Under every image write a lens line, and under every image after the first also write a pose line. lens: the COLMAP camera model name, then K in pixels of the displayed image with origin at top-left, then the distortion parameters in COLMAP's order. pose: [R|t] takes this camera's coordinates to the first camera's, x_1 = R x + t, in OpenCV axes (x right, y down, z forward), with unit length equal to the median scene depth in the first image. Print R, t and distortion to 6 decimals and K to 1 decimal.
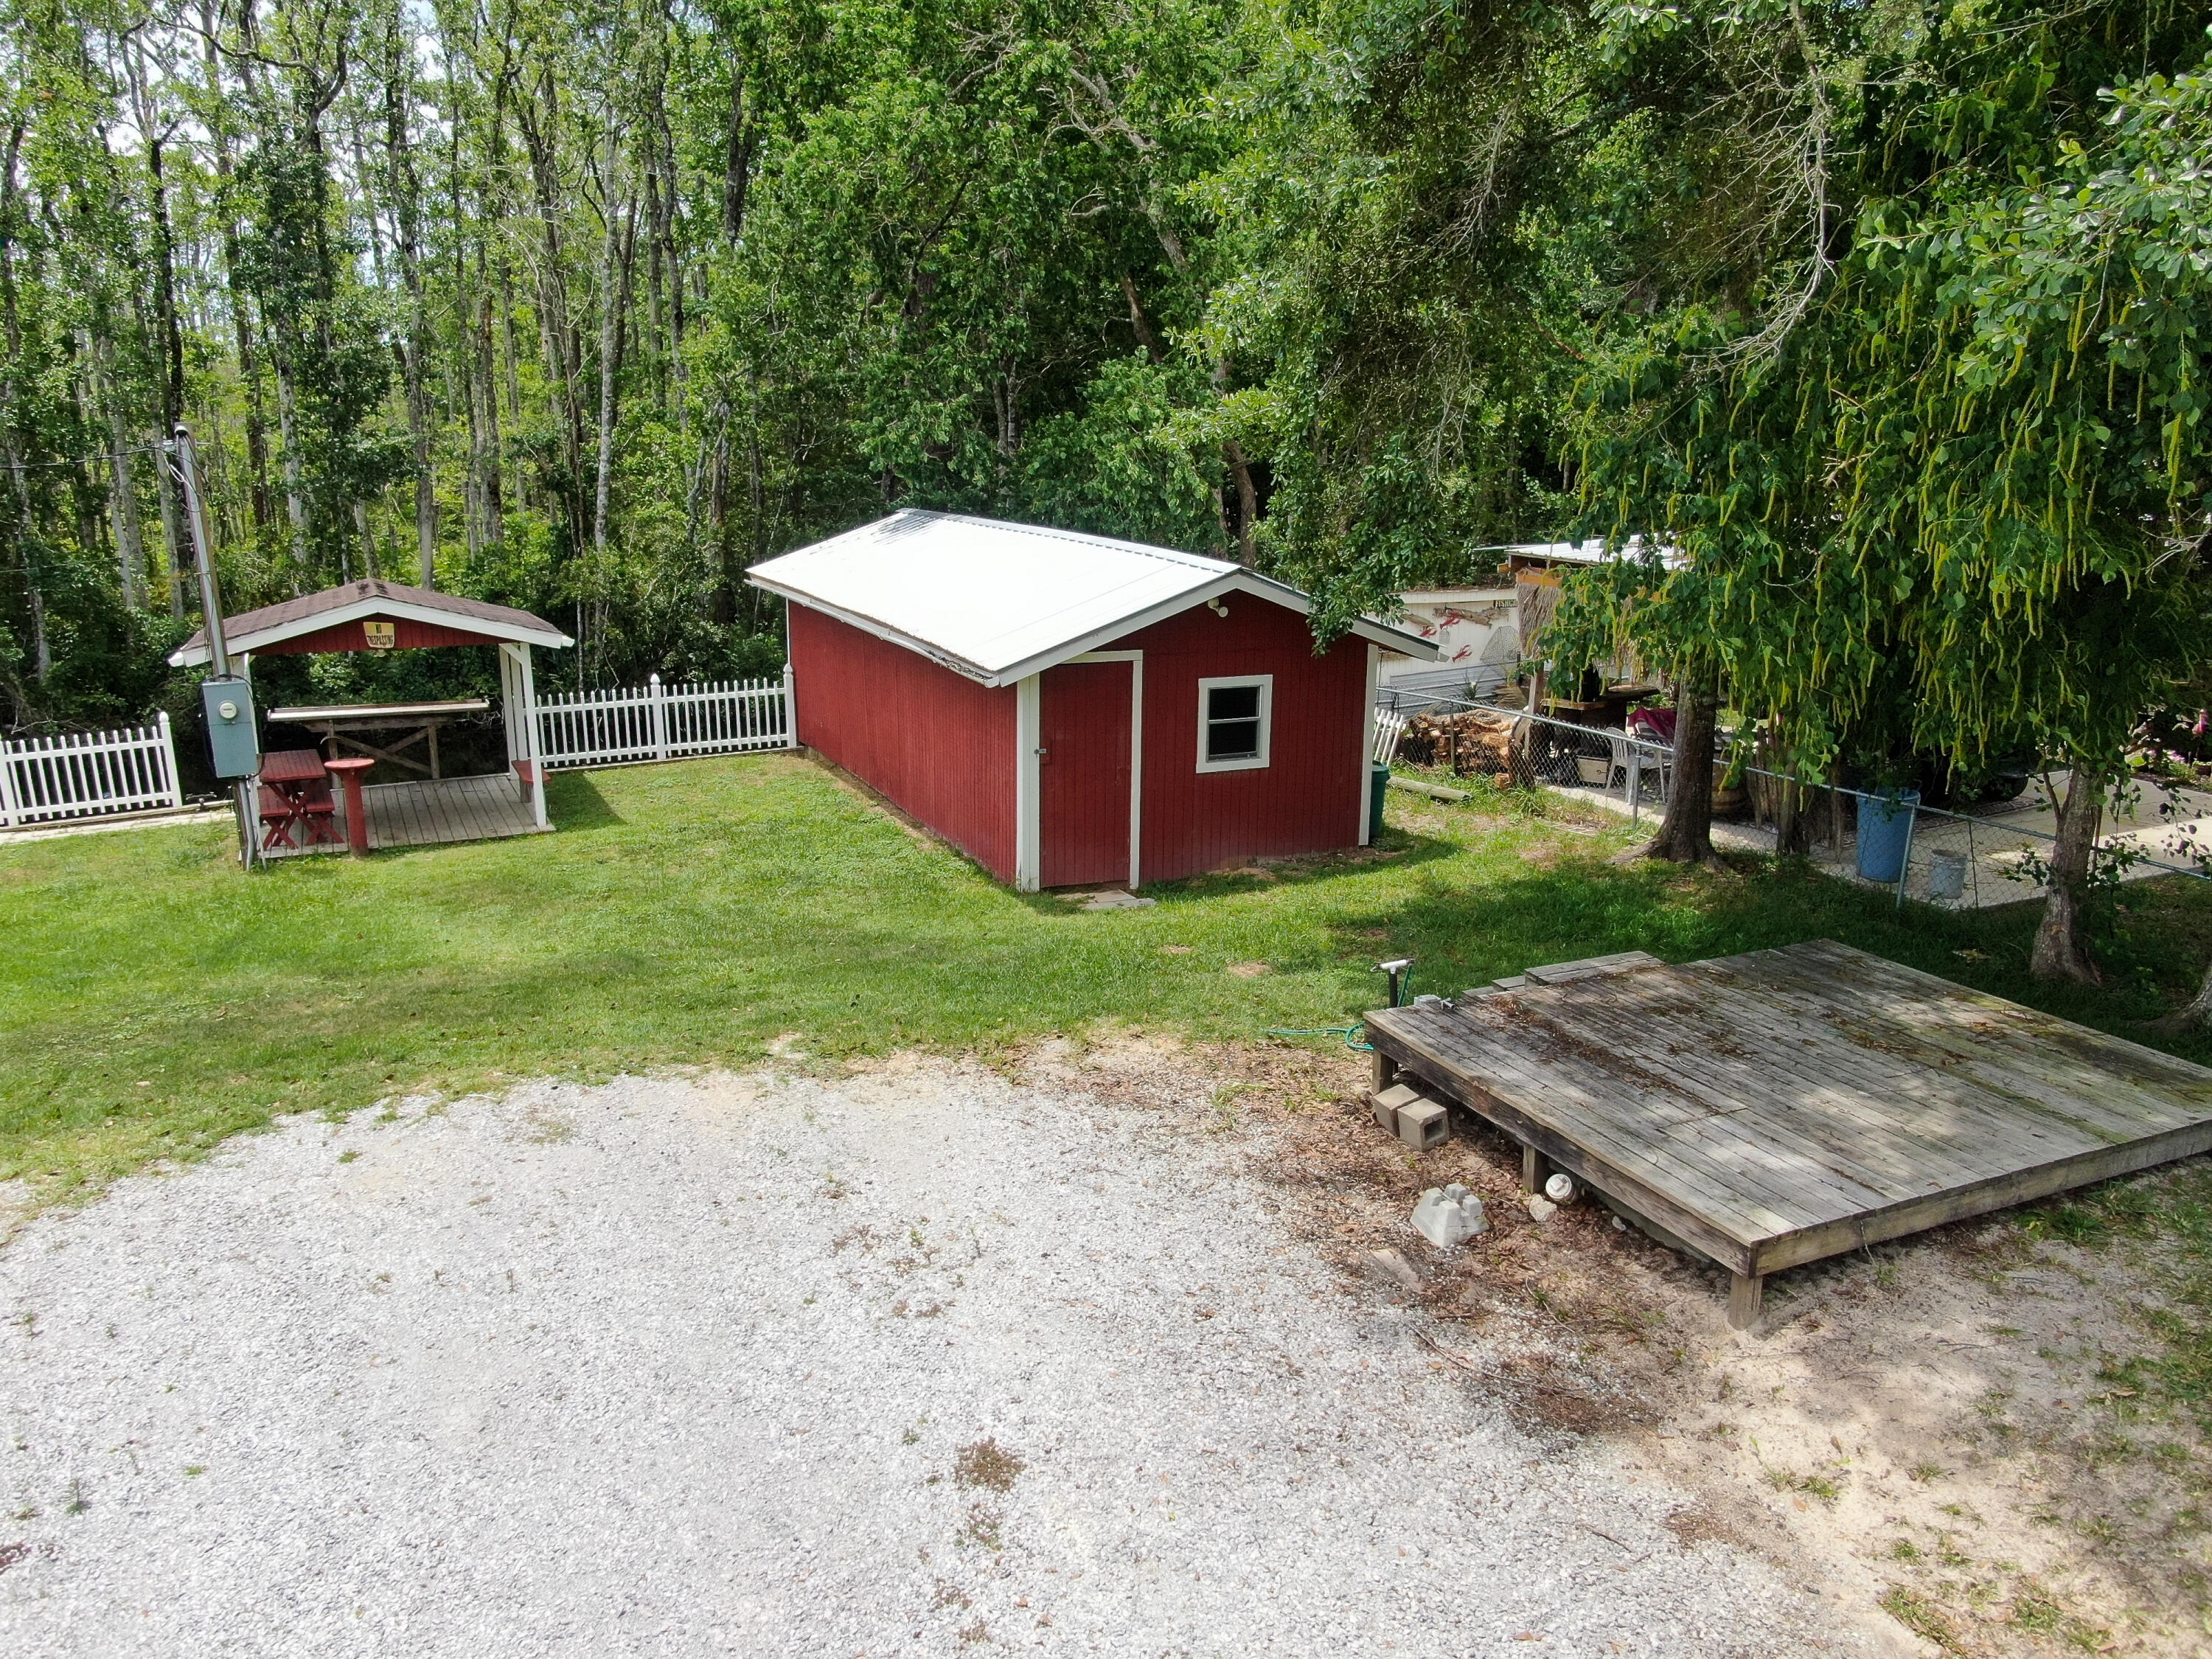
lens RADIAL K [[1585.7, 0, 1106.0], [0, 1585.7, 829.5], [0, 0, 1]] dist [-0.005098, -0.010087]
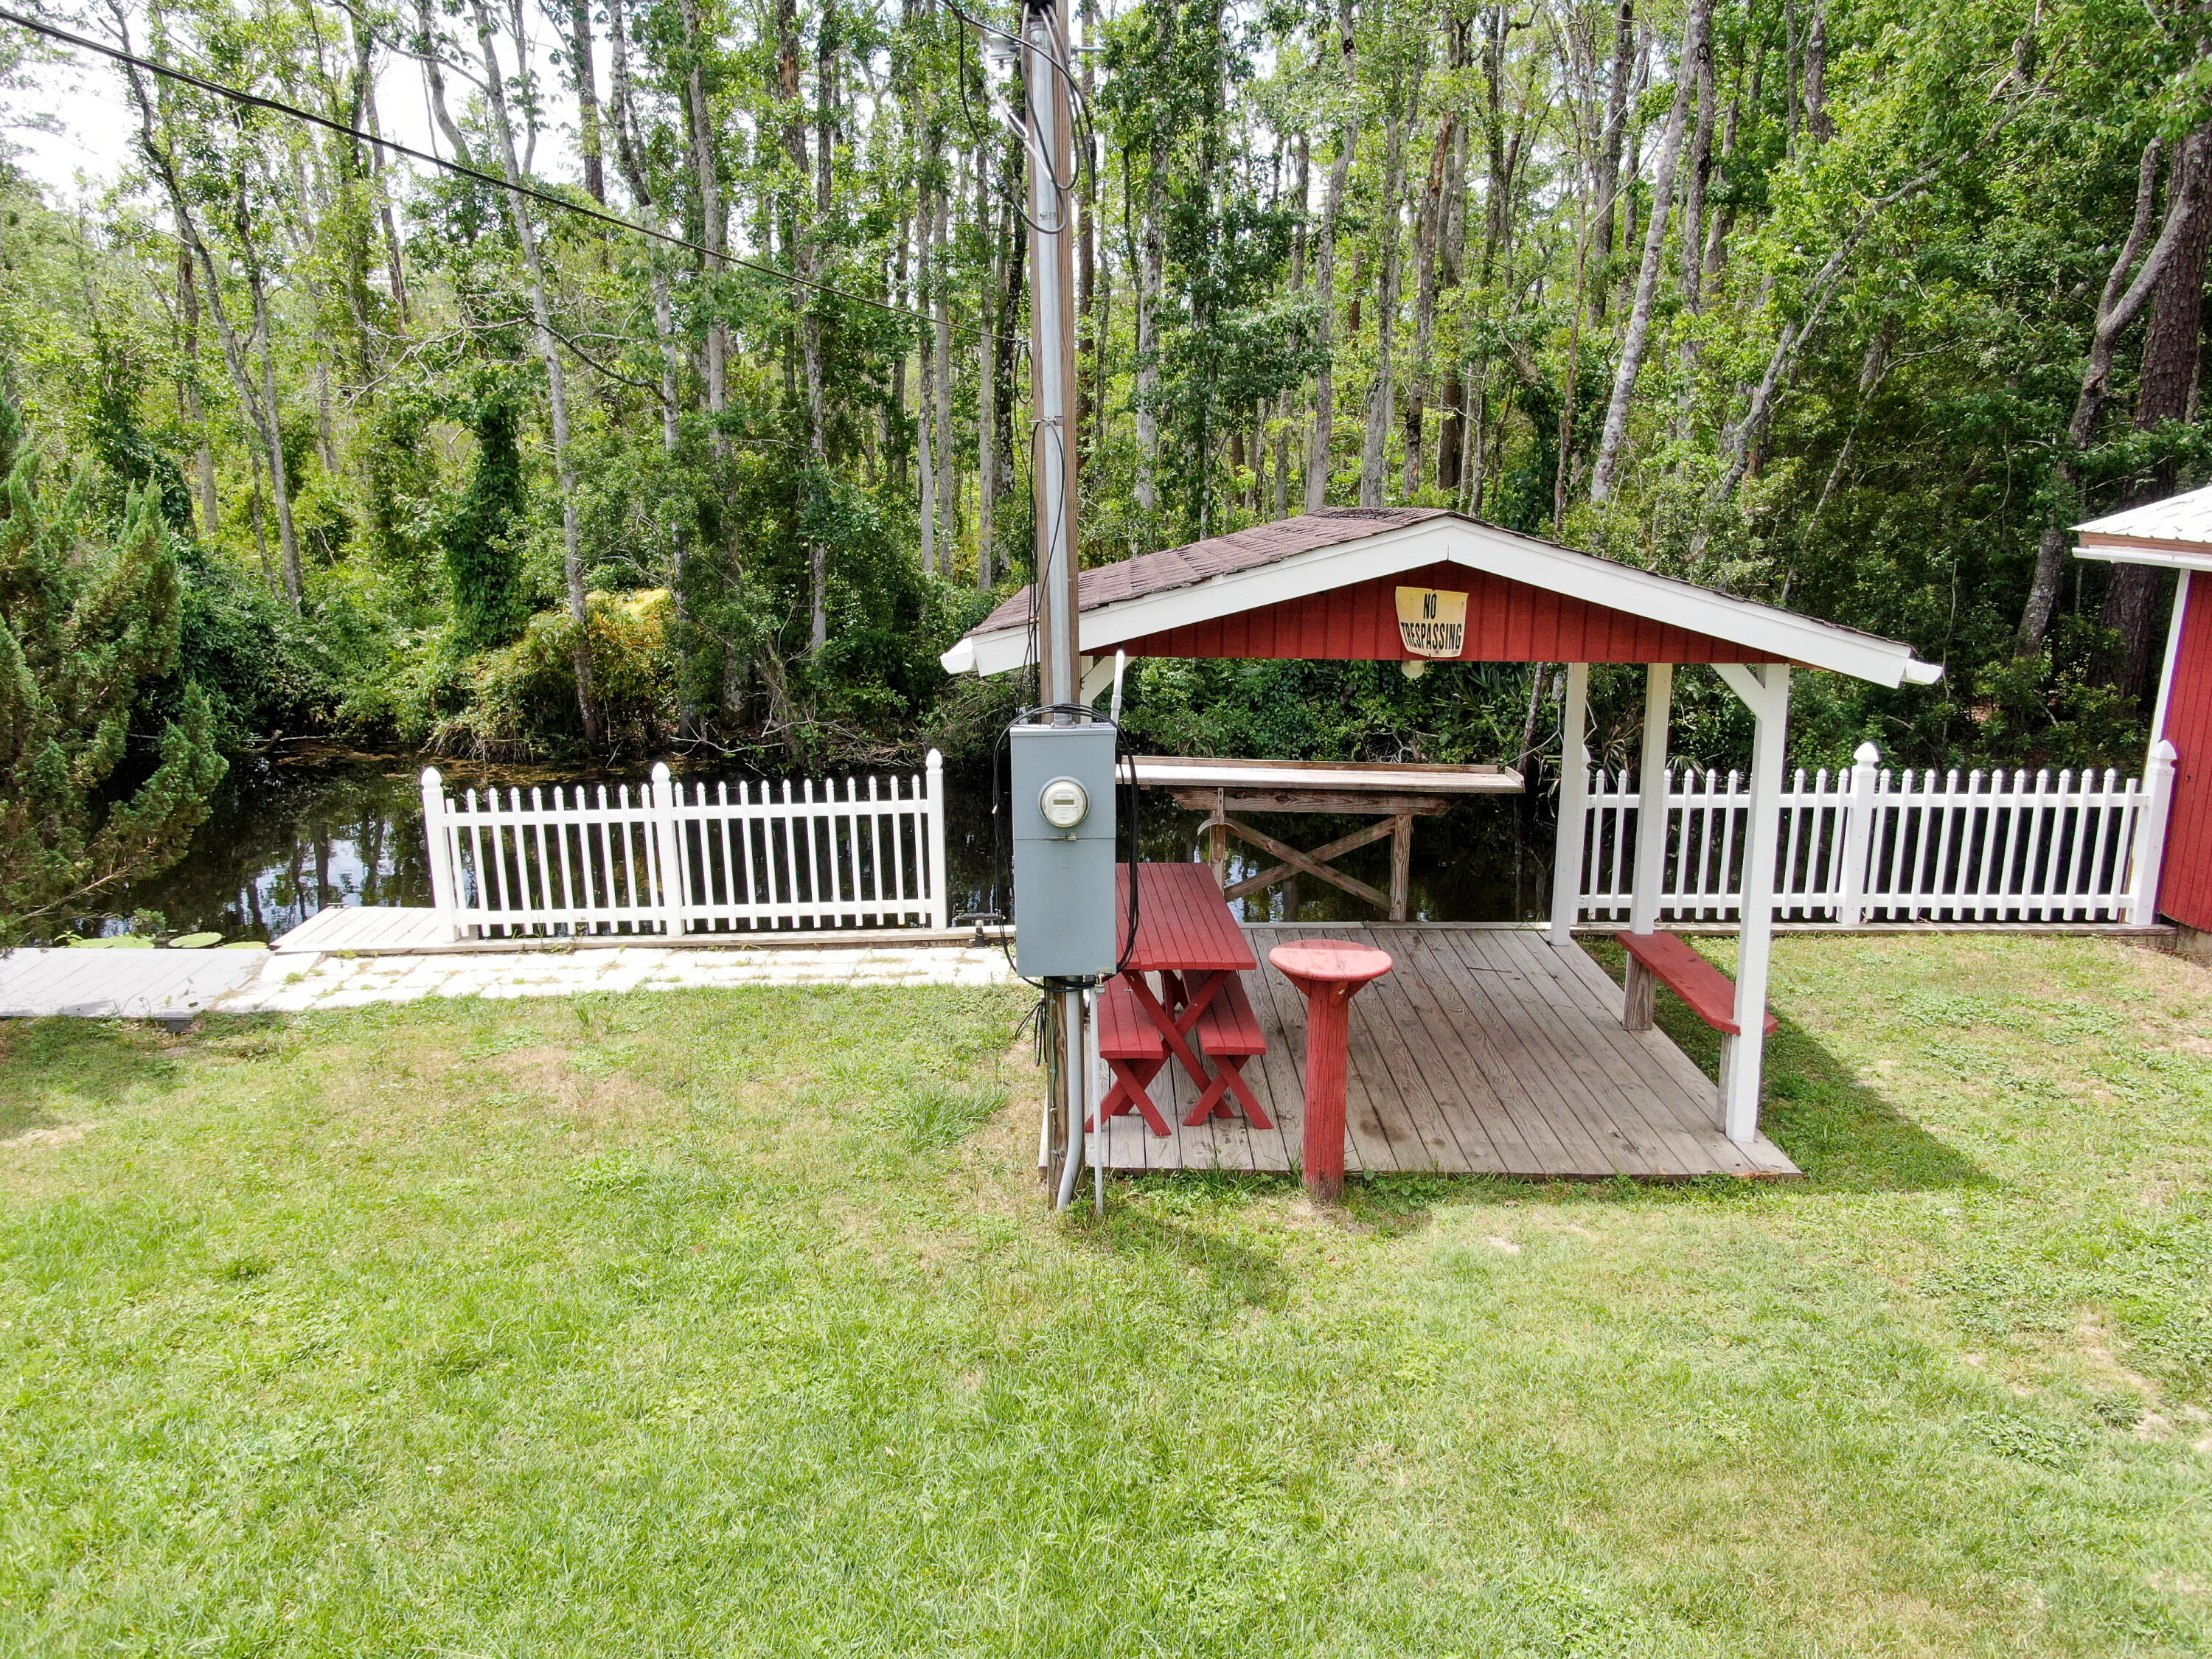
lens RADIAL K [[1585.7, 0, 1106.0], [0, 1585.7, 829.5], [0, 0, 1]] dist [-0.005098, -0.010087]
pose [[0.897920, 0.107309, -0.426878, -0.328059], [-0.111238, 0.993668, 0.015804, -0.064299], [0.425871, 0.033294, 0.904171, 0.566994]]
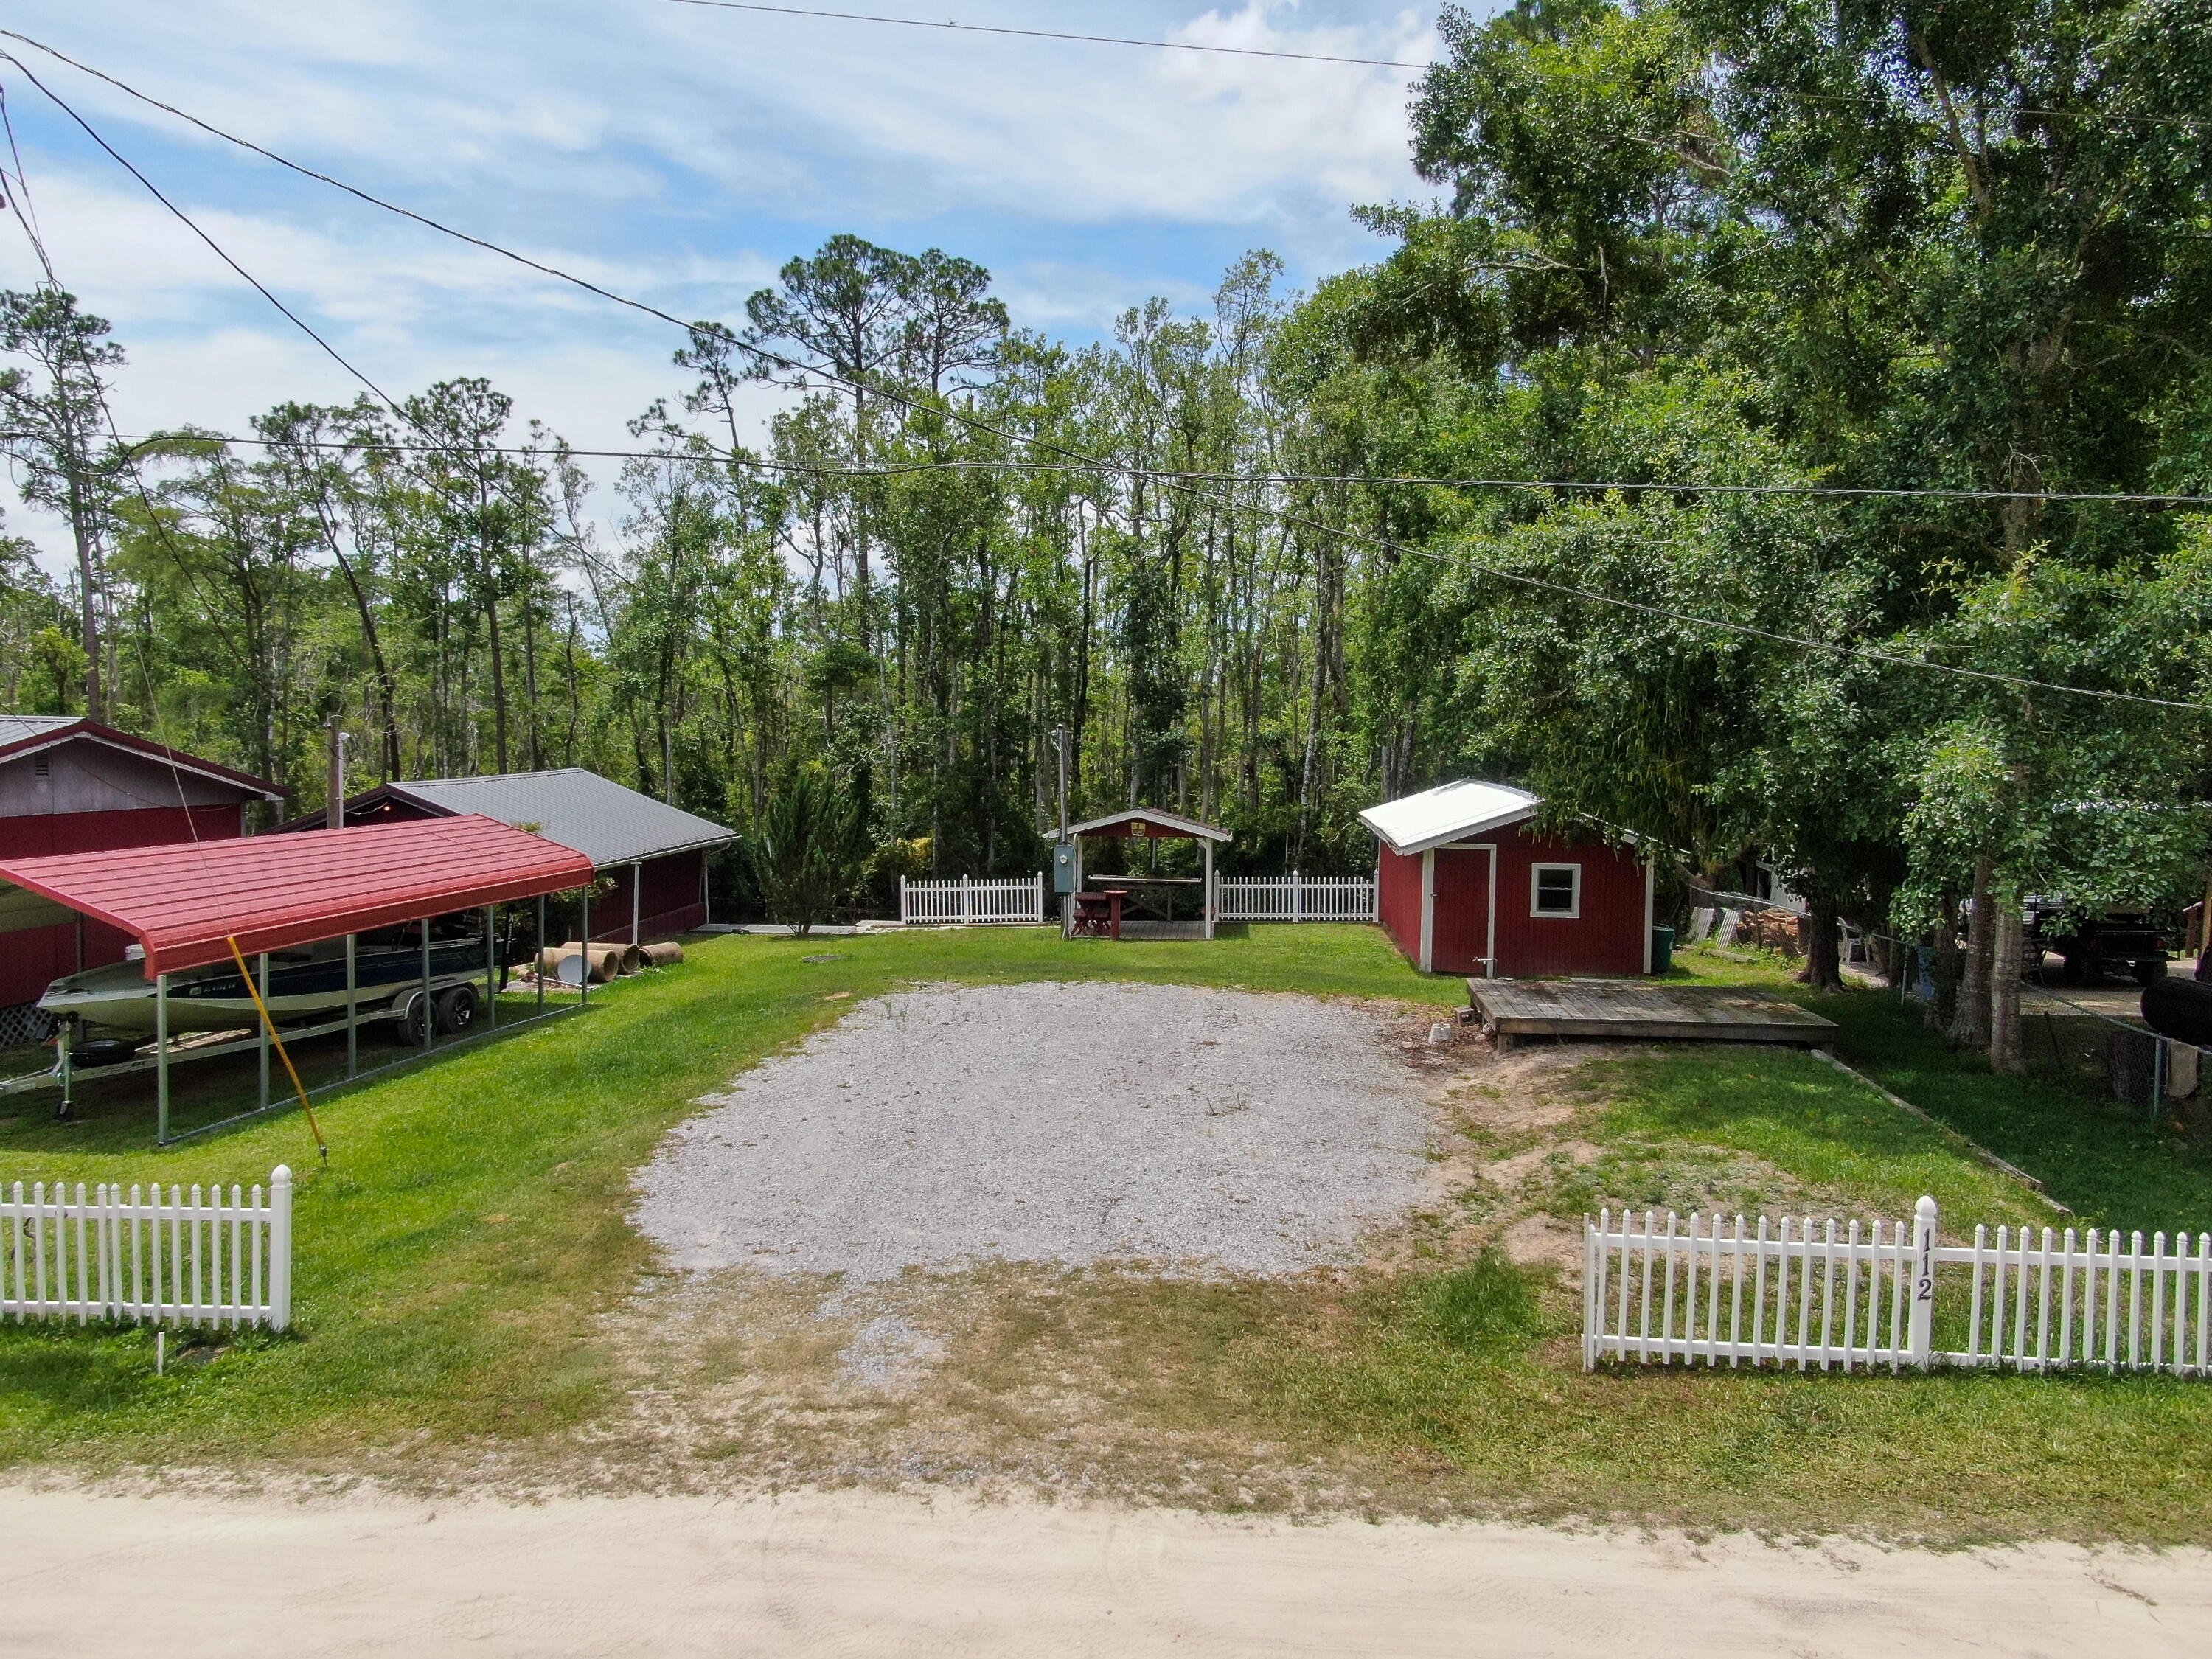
lens RADIAL K [[1585.7, 0, 1106.0], [0, 1585.7, 829.5], [0, 0, 1]] dist [-0.005098, -0.010087]
pose [[0.867894, 0.033029, -0.495649, 0.424818], [-0.125219, 0.980112, -0.153950, 0.163666], [0.480707, 0.195677, 0.854770, -0.614640]]
